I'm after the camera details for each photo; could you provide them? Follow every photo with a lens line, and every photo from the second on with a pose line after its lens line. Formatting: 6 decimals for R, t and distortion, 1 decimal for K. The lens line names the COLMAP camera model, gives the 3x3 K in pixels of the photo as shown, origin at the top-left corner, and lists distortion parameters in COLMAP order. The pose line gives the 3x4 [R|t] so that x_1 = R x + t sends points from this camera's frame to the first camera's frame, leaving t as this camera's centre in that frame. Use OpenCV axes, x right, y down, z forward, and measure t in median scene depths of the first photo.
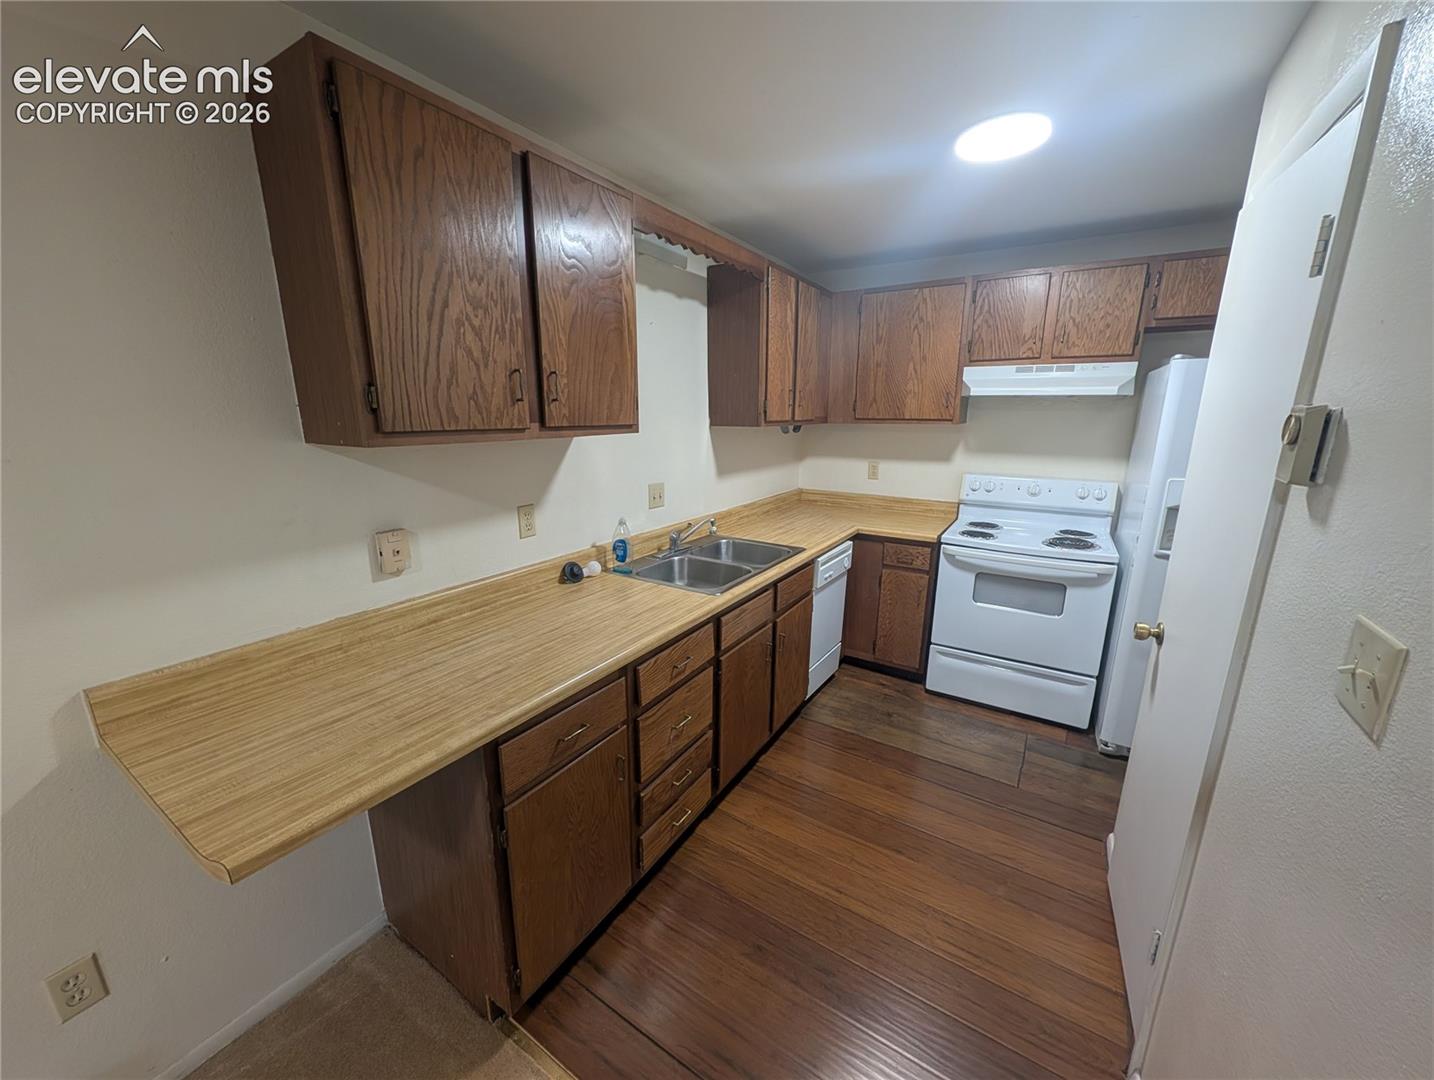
lens RADIAL K [[549.5, 0, 713.7], [0, 549.5, 543.3], [0, 0, 1]] dist [0.000027, -0.000117]
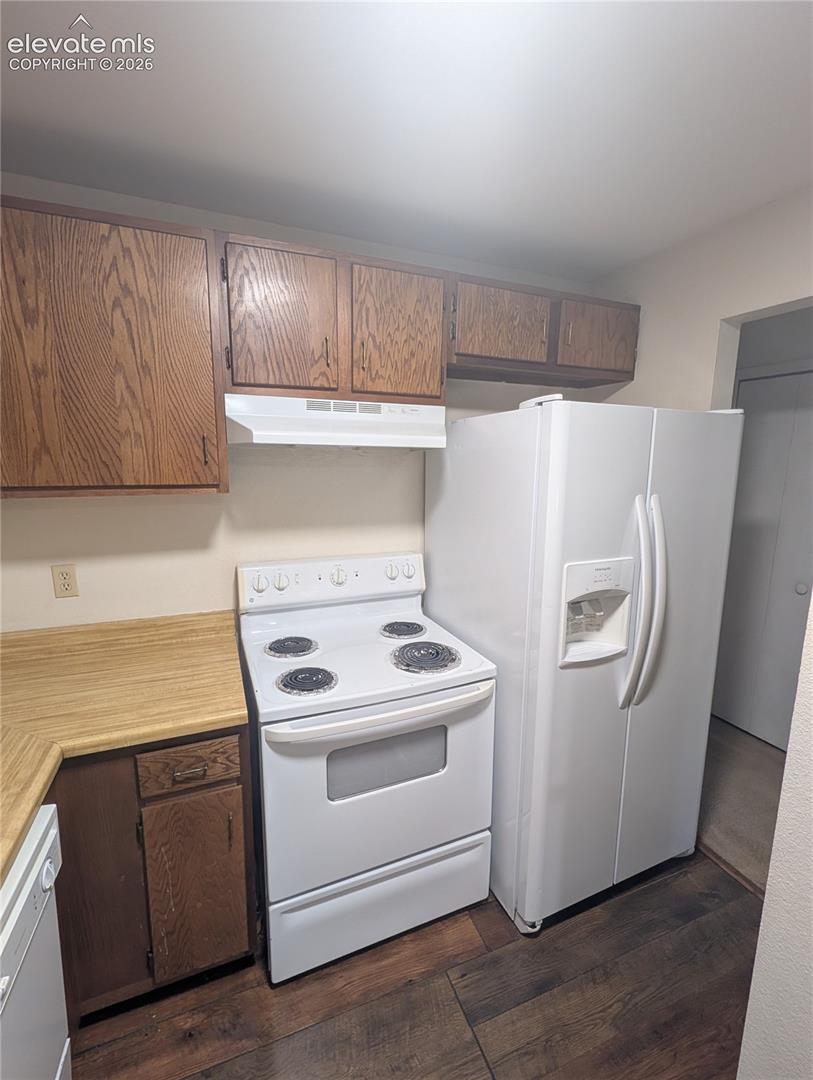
lens RADIAL K [[477.8, 0, 406.5], [0, 477.8, 540.0], [0, 0, 1]] dist [-0.000766, -0.000192]
pose [[0.586687, -0.131787, 0.799018, 0.156953], [0.186001, 0.982220, 0.025431, -0.153880], [-0.788164, 0.133699, 0.600769, 0.591136]]
